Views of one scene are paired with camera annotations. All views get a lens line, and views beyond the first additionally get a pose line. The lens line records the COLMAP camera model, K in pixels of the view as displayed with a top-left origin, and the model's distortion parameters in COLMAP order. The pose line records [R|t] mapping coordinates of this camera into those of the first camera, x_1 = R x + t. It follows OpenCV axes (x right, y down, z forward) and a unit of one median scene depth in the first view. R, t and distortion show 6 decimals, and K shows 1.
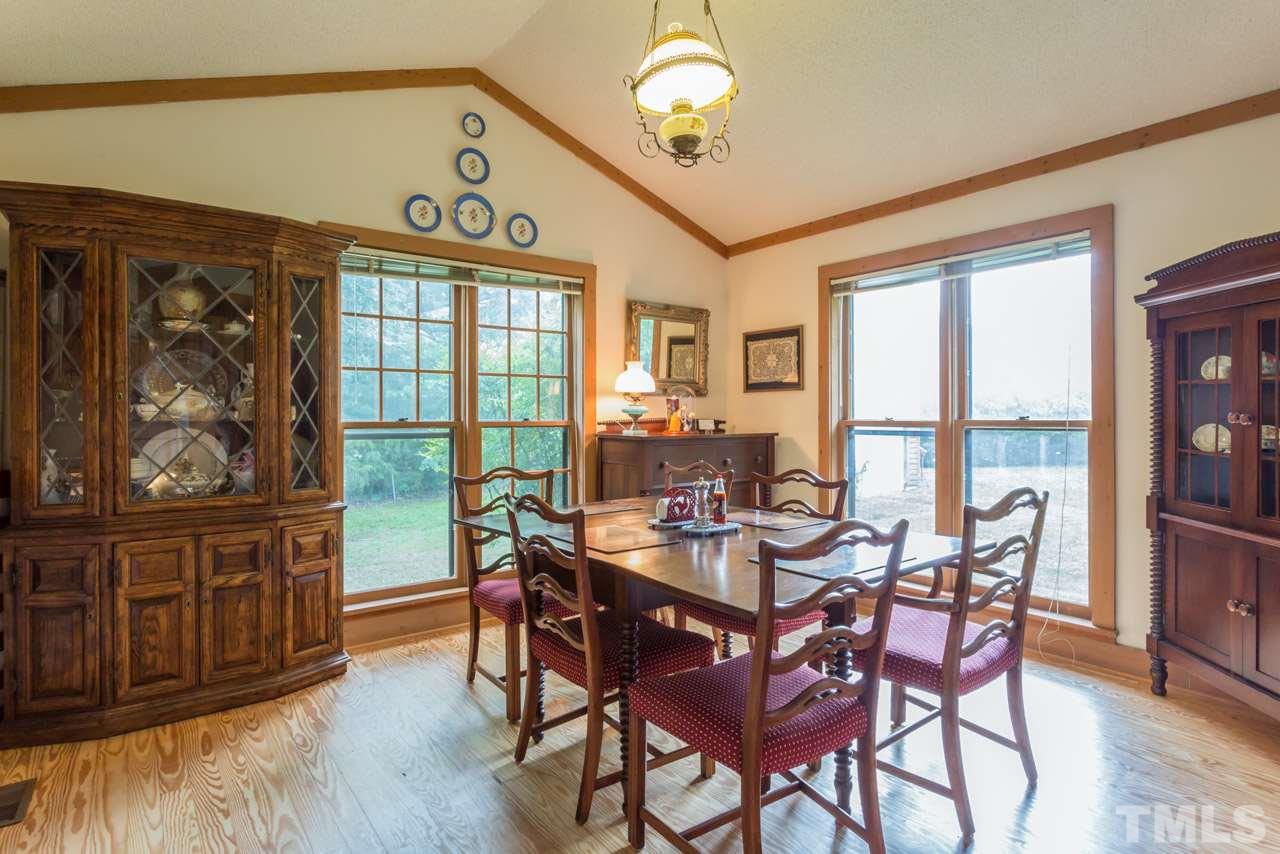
lens RADIAL K [[685.5, 0, 650.8], [0, 685.5, 417.9], [0, 0, 1]] dist [0.001792, 0.000467]
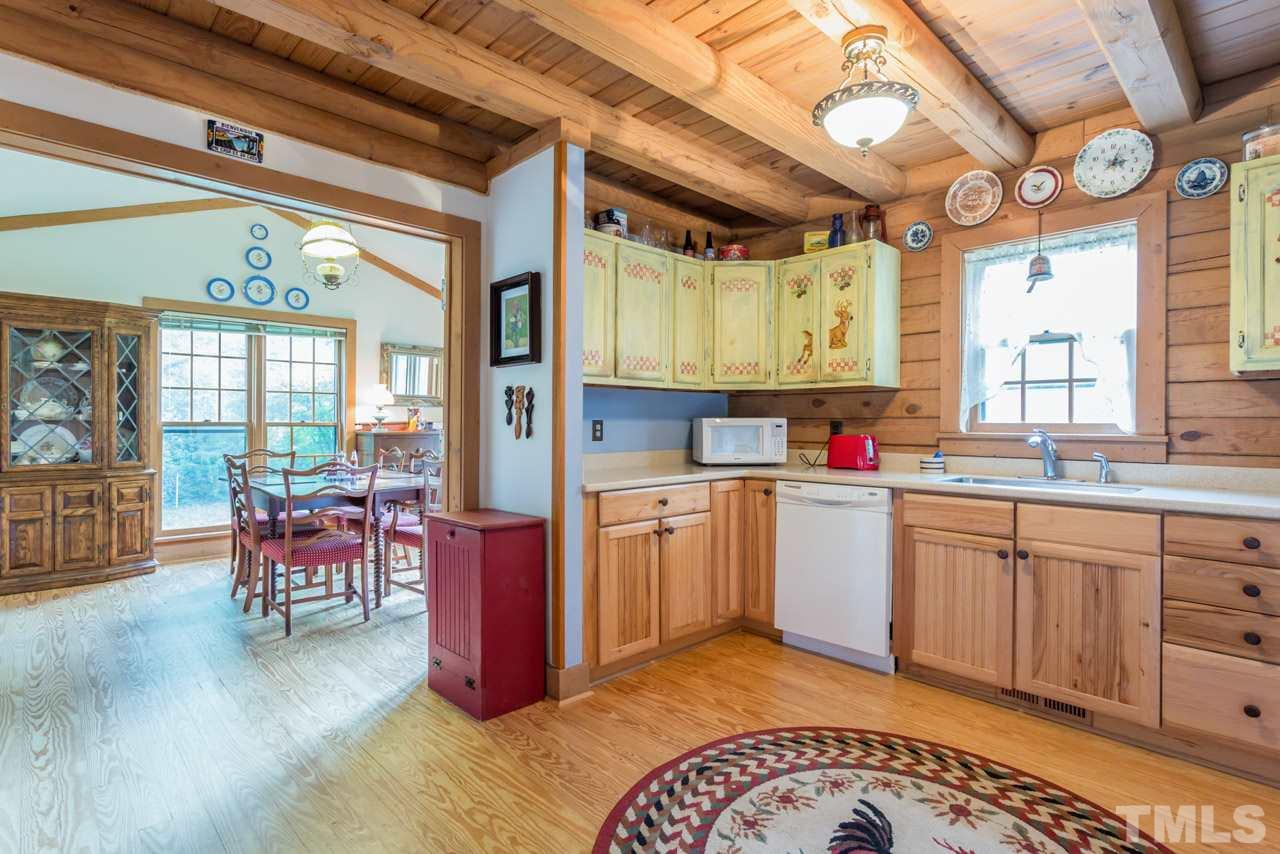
lens RADIAL K [[637.8, 0, 638.5], [0, 637.8, 424.1], [0, 0, 1]] dist [0.004847, 0.000582]
pose [[0.993397, 0.008024, 0.114450, 0.578139], [-0.008296, 0.999964, 0.001904, -0.000339], [-0.114431, -0.002841, 0.993427, -0.724095]]
